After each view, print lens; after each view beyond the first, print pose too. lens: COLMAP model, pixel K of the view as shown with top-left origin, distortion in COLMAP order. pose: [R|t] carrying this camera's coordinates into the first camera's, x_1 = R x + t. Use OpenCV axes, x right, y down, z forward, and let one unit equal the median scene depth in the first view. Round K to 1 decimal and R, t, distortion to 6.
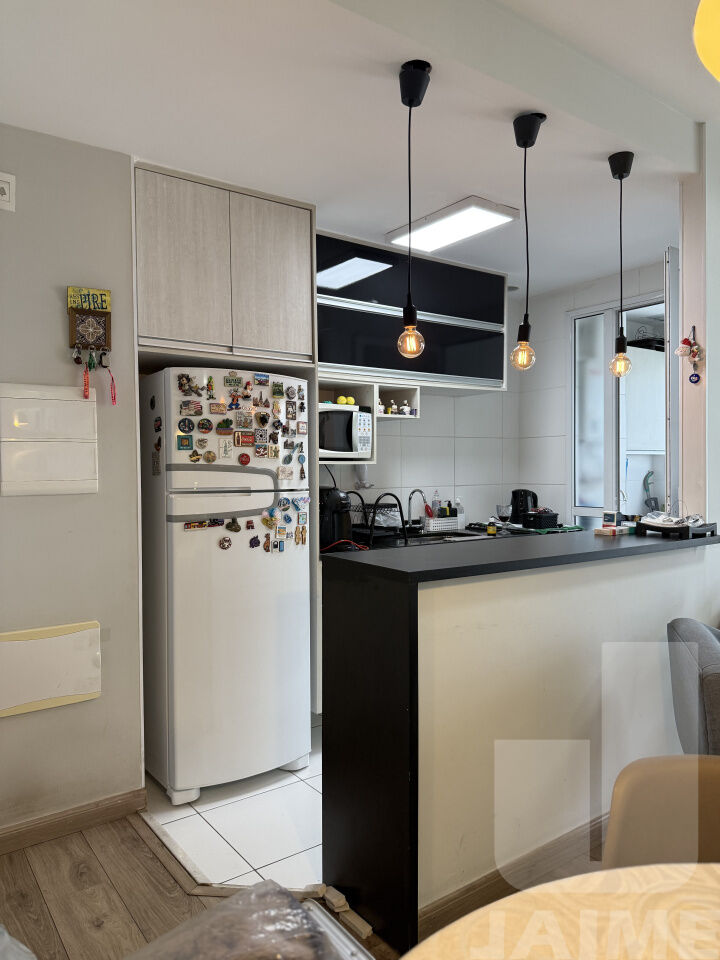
lens RADIAL K [[671.7, 0, 357.3], [0, 671.7, 480.3], [0, 0, 1]] dist [0.091569, -0.137821]
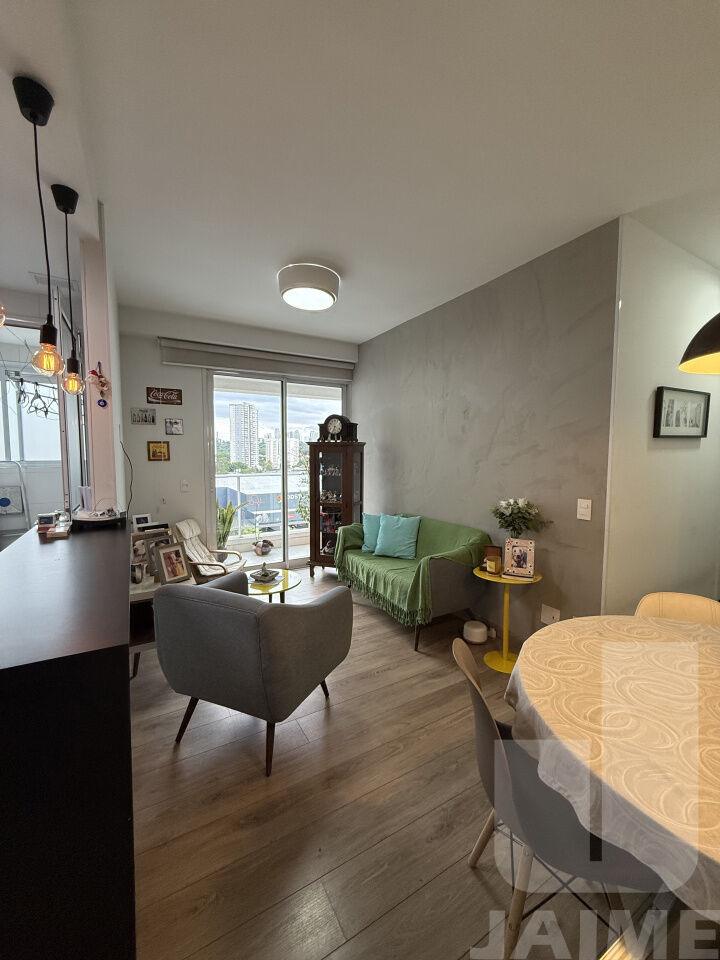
lens RADIAL K [[382.9, 0, 364.4], [0, 382.9, 479.7], [0, 0, 1]] dist [-0.000405, 0.000046]
pose [[0.095882, -0.062335, 0.993439, -0.155540], [0.016349, 0.998001, 0.061043, -0.032935], [-0.995258, 0.010388, 0.096710, 0.355381]]
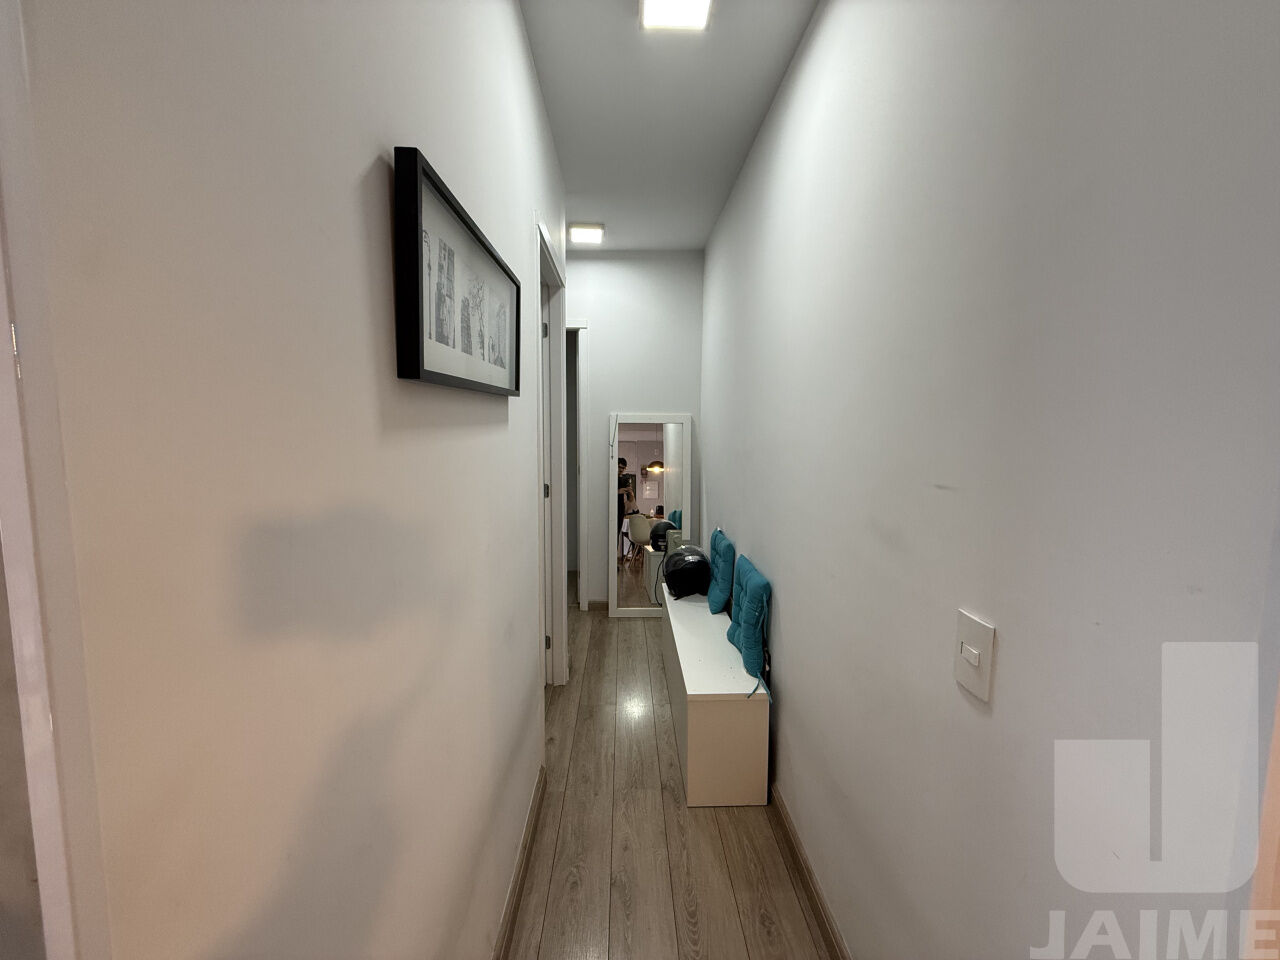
lens RADIAL K [[510.6, 0, 631.2], [0, 510.6, 479.2], [0, 0, 1]] dist [-0.000405, 0.000046]
pose [[-0.818593, -0.056751, 0.571563, 0.393534], [0.009893, 0.993566, 0.112821, -0.039084], [-0.574288, 0.098009, -0.812765, 0.016889]]
